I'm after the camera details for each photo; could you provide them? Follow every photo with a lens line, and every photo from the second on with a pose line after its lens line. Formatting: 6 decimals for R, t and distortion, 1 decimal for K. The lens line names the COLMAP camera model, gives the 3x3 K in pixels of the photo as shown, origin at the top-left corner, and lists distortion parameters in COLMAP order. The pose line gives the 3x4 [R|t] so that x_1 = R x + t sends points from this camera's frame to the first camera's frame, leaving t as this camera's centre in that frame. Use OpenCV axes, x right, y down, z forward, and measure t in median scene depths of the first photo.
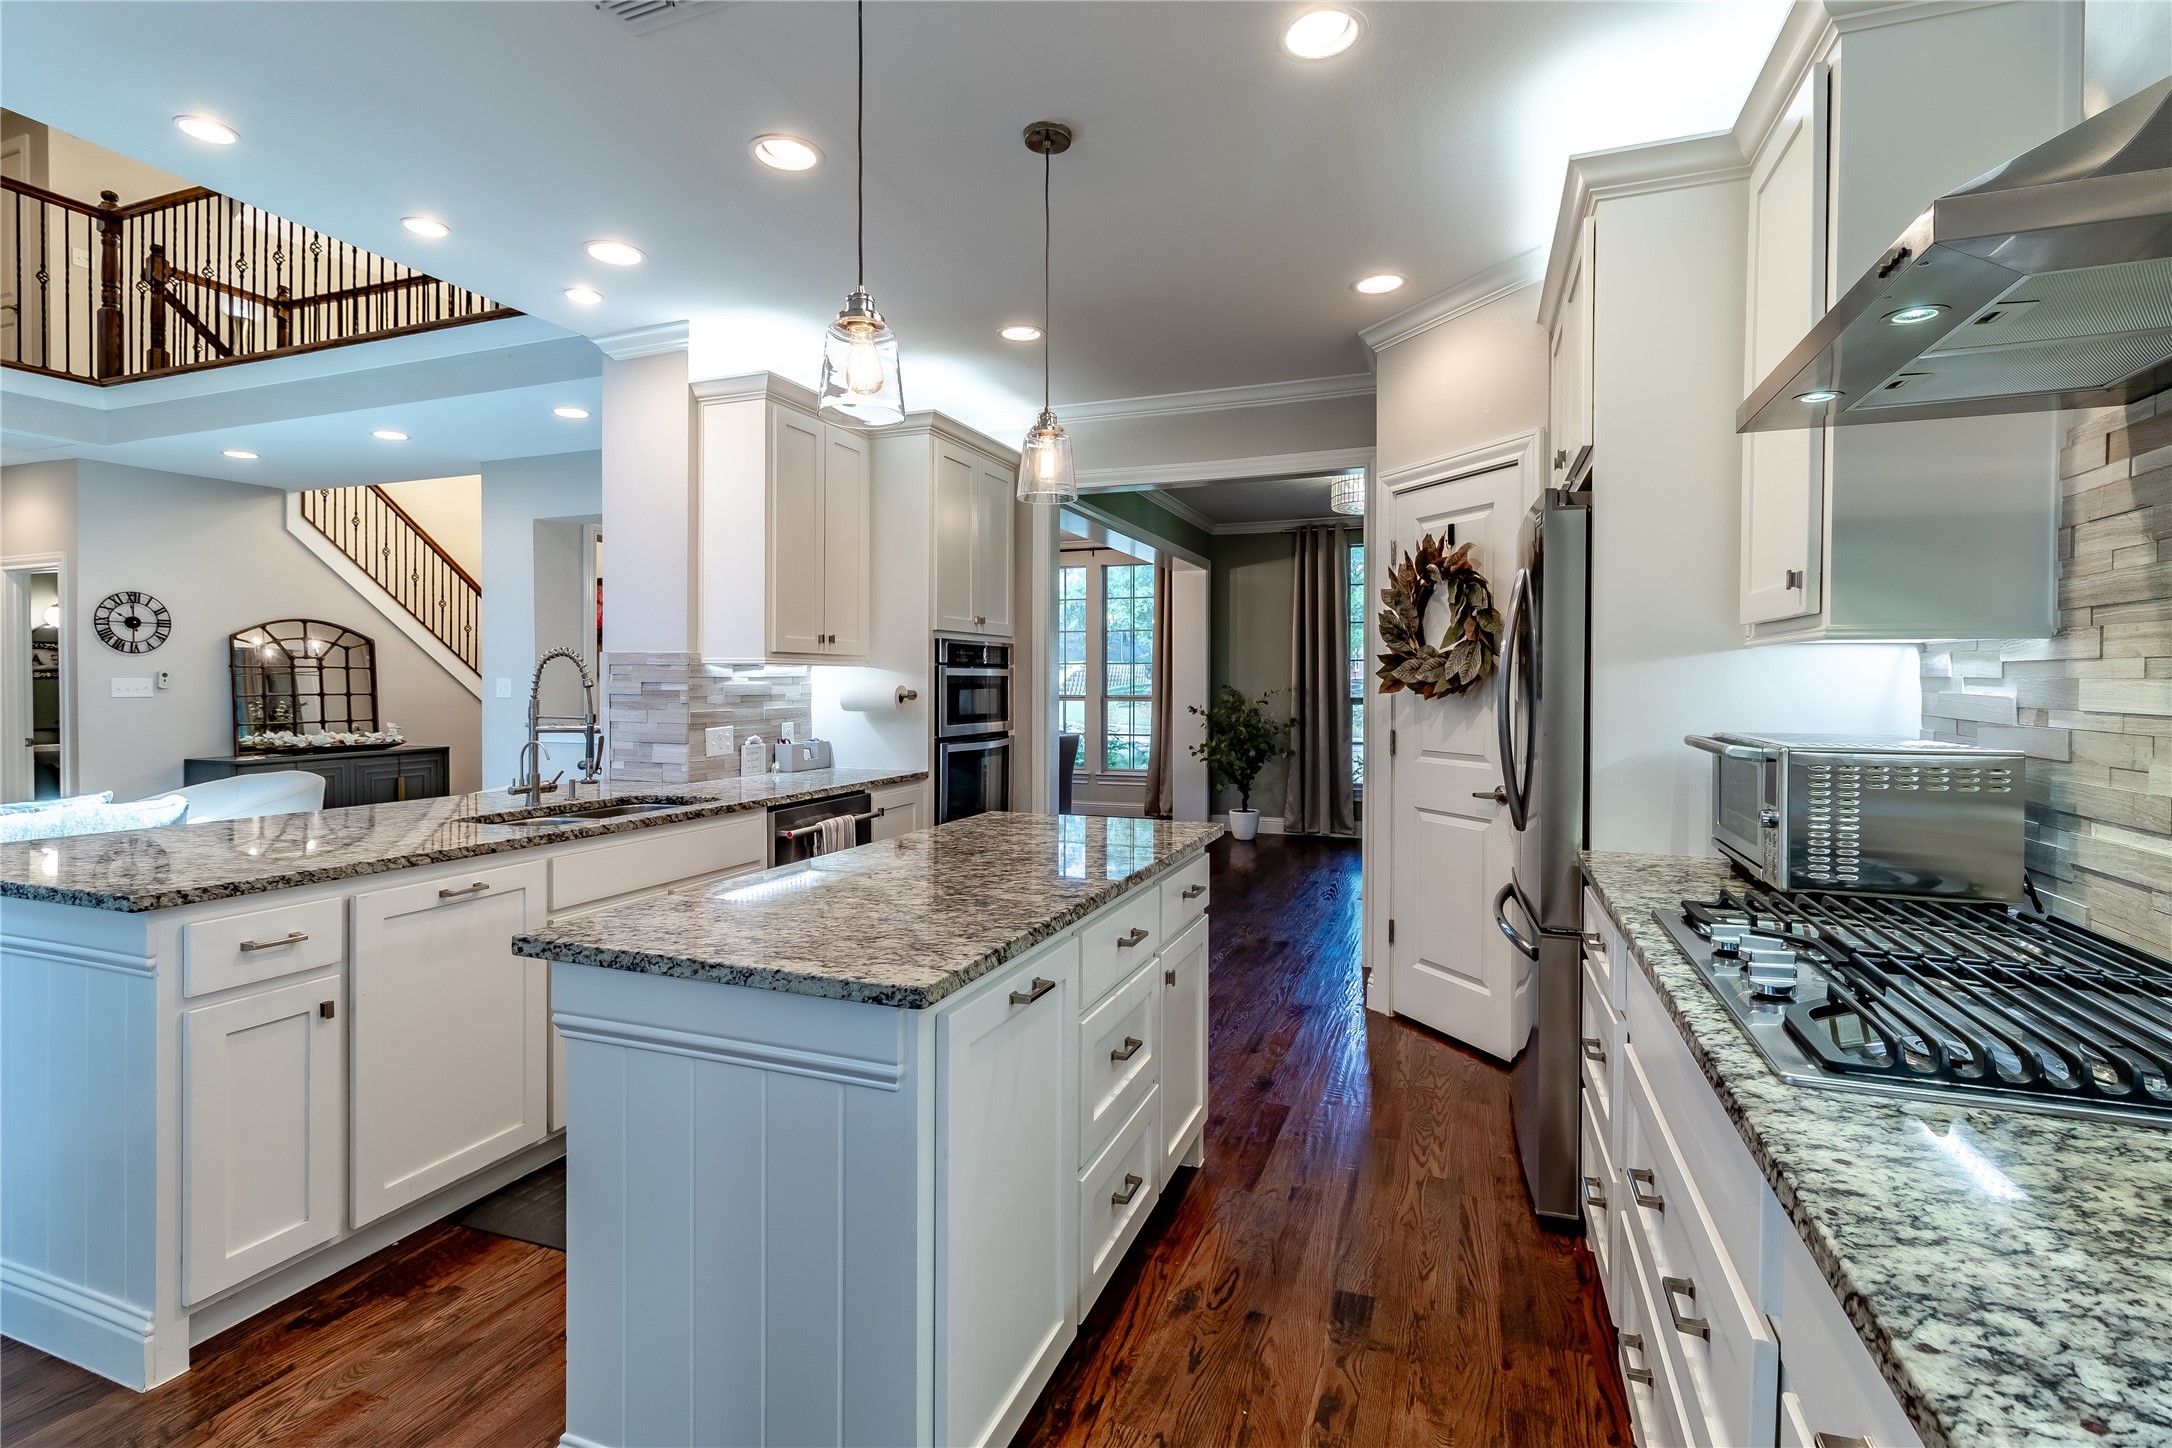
lens RADIAL K [[1006.9, 0, 1096.6], [0, 1006.9, 689.2], [0, 0, 1]] dist [0.003742, -0.000623]
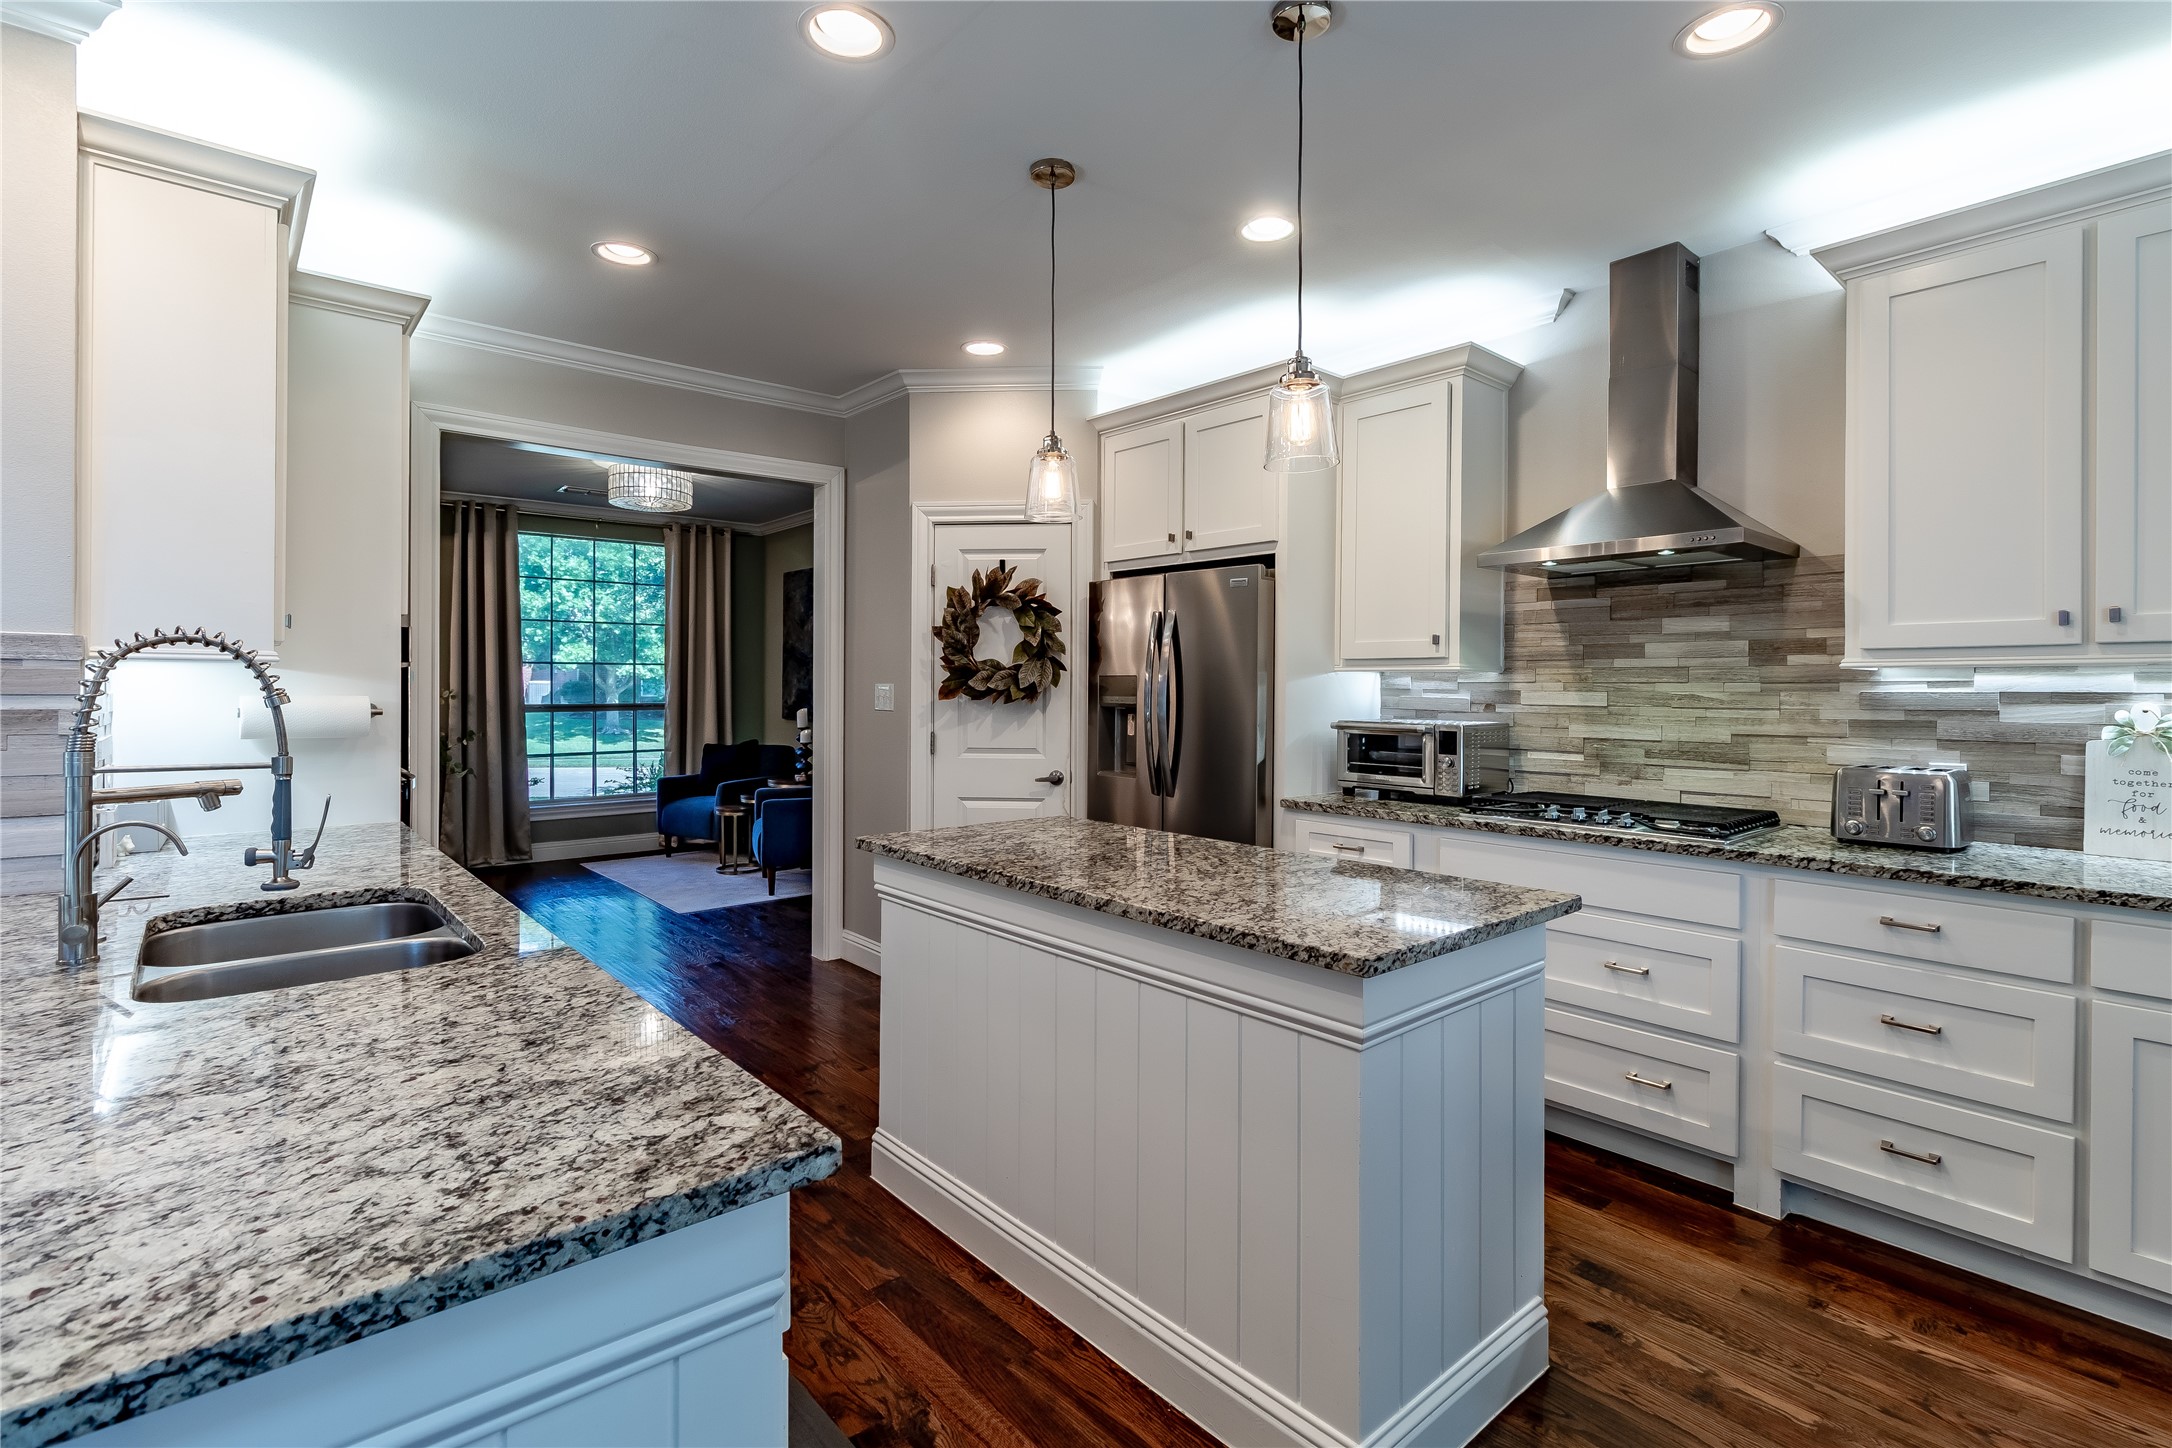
lens RADIAL K [[1006.9, 0, 1095.7], [0, 1006.9, 690.0], [0, 0, 1]] dist [0.003742, -0.000623]
pose [[0.475448, -0.002969, 0.879739, -0.455783], [0.004240, 0.999990, 0.001084, -0.005424], [-0.879733, 0.003215, 0.475456, 0.223233]]
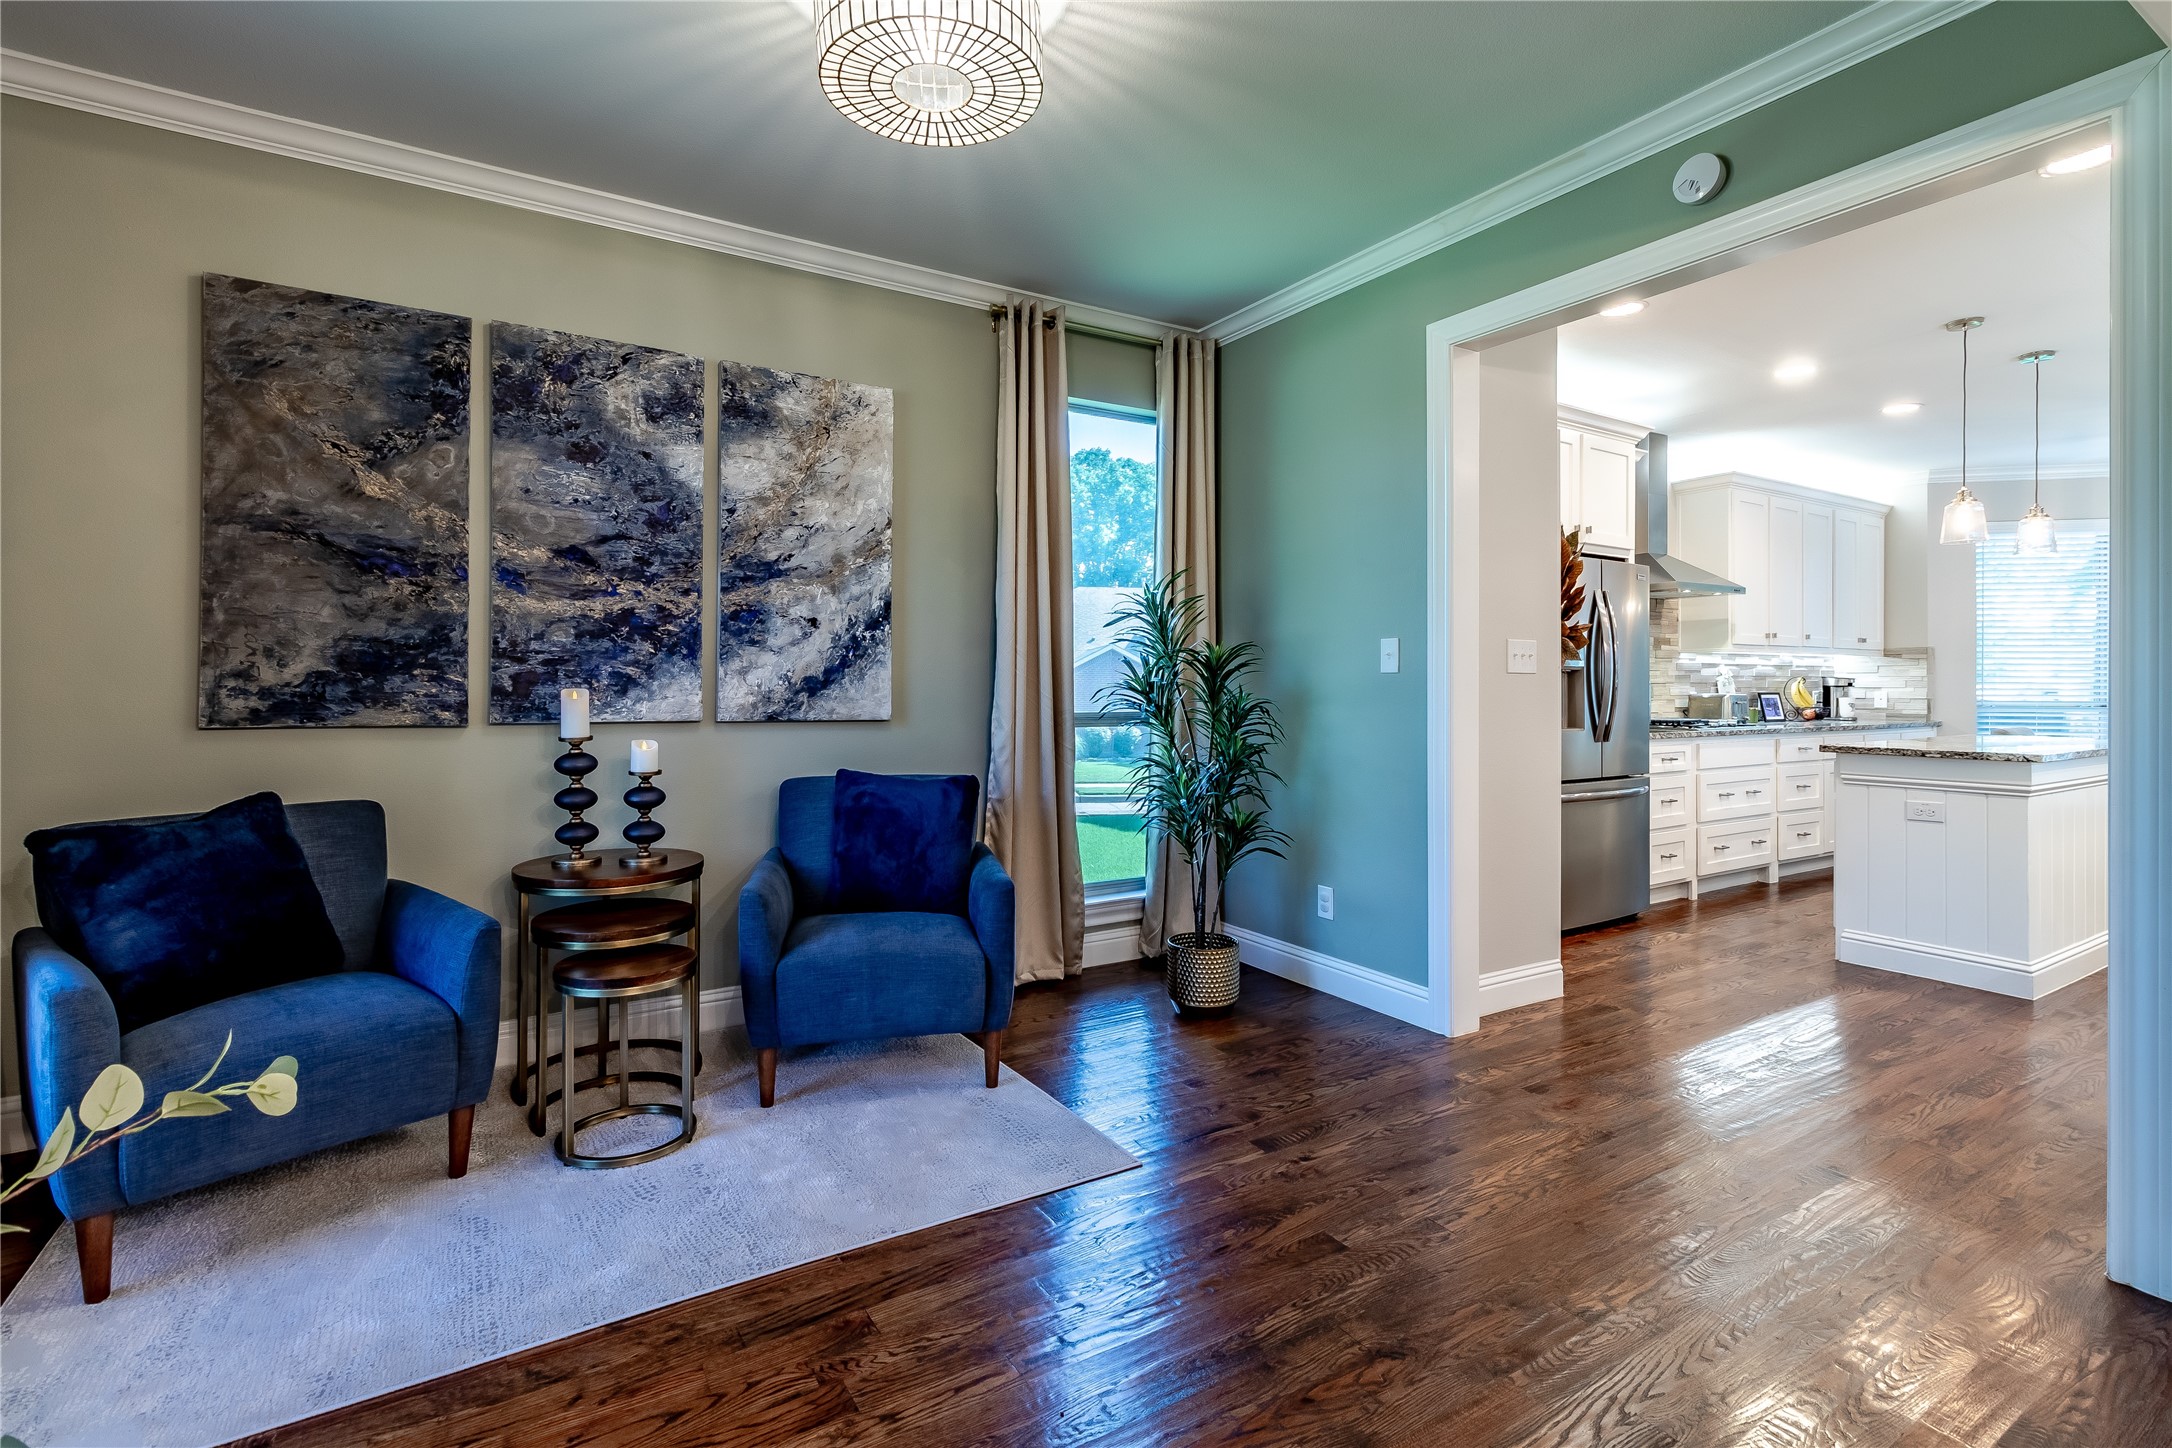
lens RADIAL K [[1006.9, 0, 1099.1], [0, 1006.9, 693.2], [0, 0, 1]] dist [0.003742, -0.000623]
pose [[-0.793258, -0.007010, 0.608845, 0.030961], [0.001972, 0.999899, 0.014082, 0.016181], [-0.608882, 0.012371, -0.793164, 1.530753]]
